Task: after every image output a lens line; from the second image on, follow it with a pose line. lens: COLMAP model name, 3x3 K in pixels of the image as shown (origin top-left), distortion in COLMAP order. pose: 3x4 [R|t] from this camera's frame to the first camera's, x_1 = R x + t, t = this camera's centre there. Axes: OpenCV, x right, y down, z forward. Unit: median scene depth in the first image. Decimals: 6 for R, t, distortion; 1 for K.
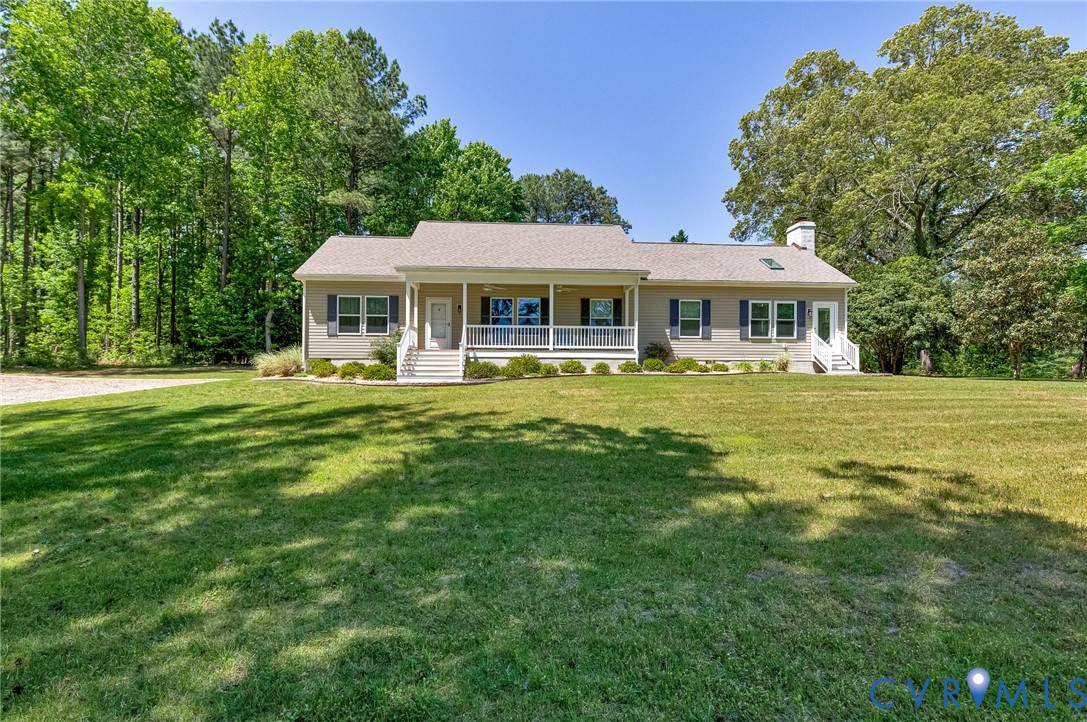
lens RADIAL K [[534.1, 0, 543.5], [0, 534.1, 361.0], [0, 0, 1]] dist [0.002639, 0.000662]
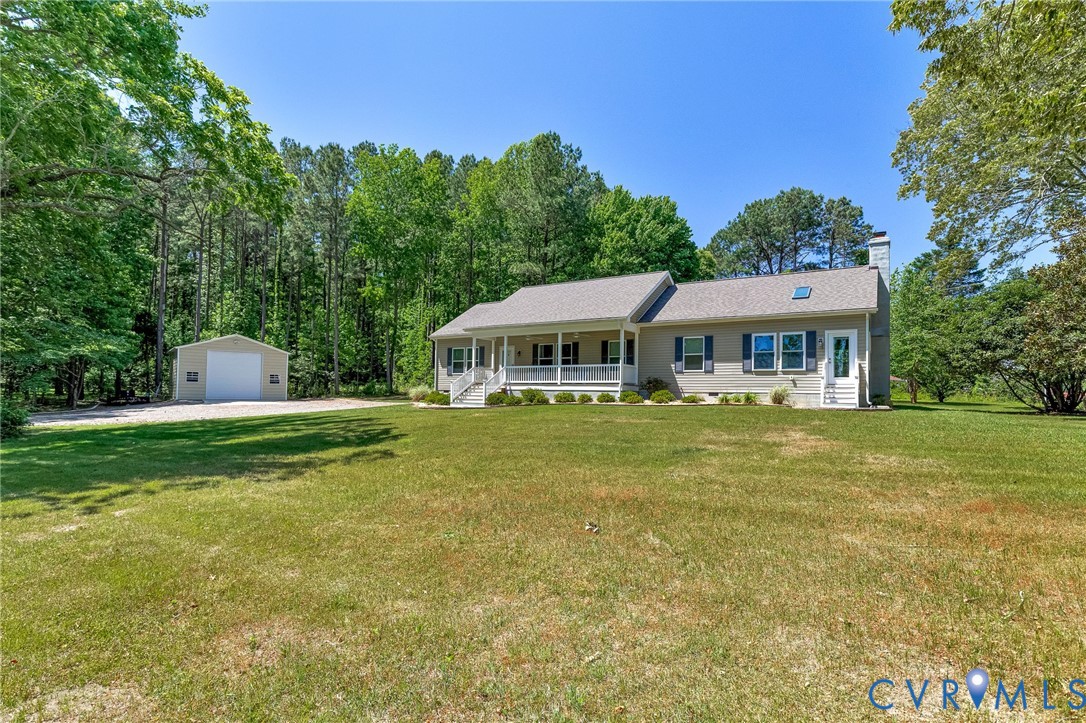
lens RADIAL K [[536.9, 0, 539.1], [0, 536.9, 375.6], [0, 0, 1]] dist [0.002929, 0.000273]
pose [[0.811293, -0.015409, -0.584437, 0.655312], [-0.001181, 0.999607, -0.027995, -0.004773], [0.584639, 0.023402, 0.810956, -0.067064]]
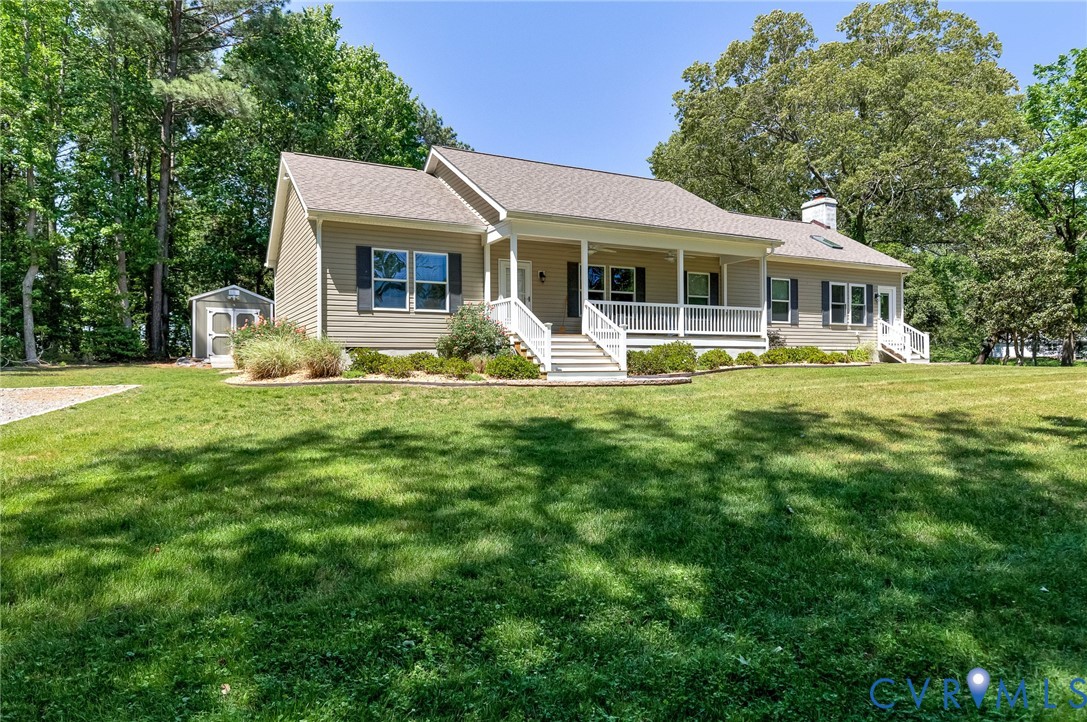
lens RADIAL K [[660.4, 0, 543.5], [0, 660.4, 361.0], [0, 0, 1]] dist [0.022719, -0.000979]
pose [[0.909661, -0.009339, 0.415247, -0.505248], [0.004584, 0.999912, 0.012445, 0.002021], [-0.415326, -0.009418, 0.909624, 0.197387]]
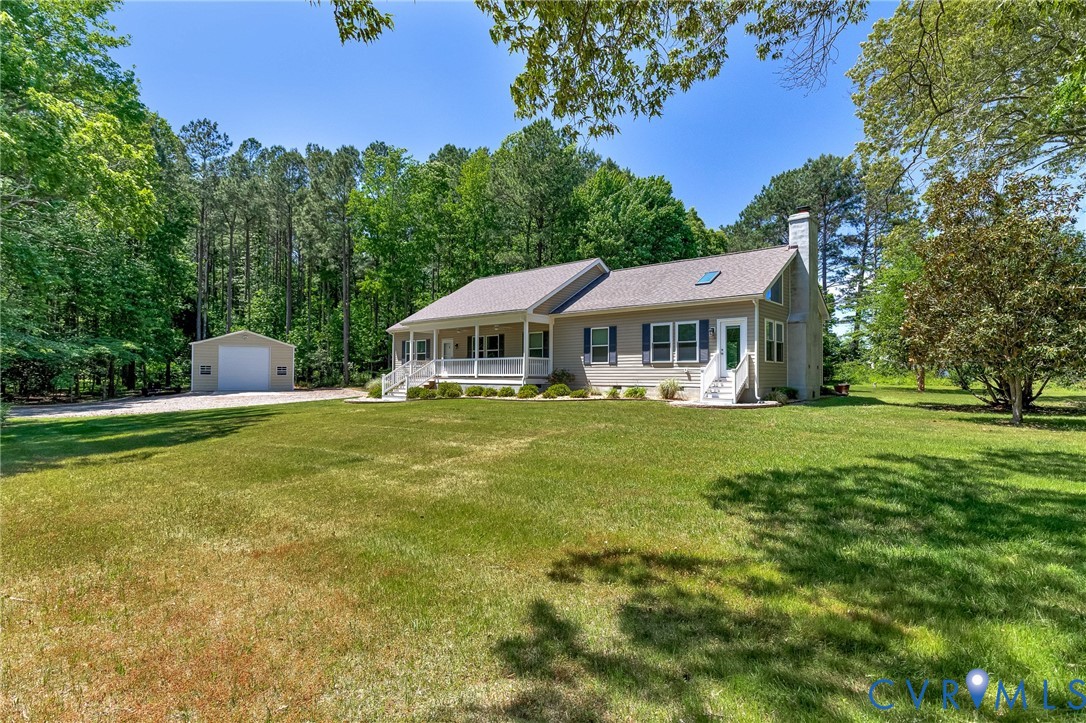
lens RADIAL K [[533.6, 0, 543.0], [0, 533.6, 361.5], [0, 0, 1]] dist [0.002639, 0.000662]
pose [[0.712196, -0.021948, -0.701637, 0.923192], [0.009174, 0.999717, -0.021960, -0.026082], [0.701921, 0.009203, 0.712196, 0.180470]]
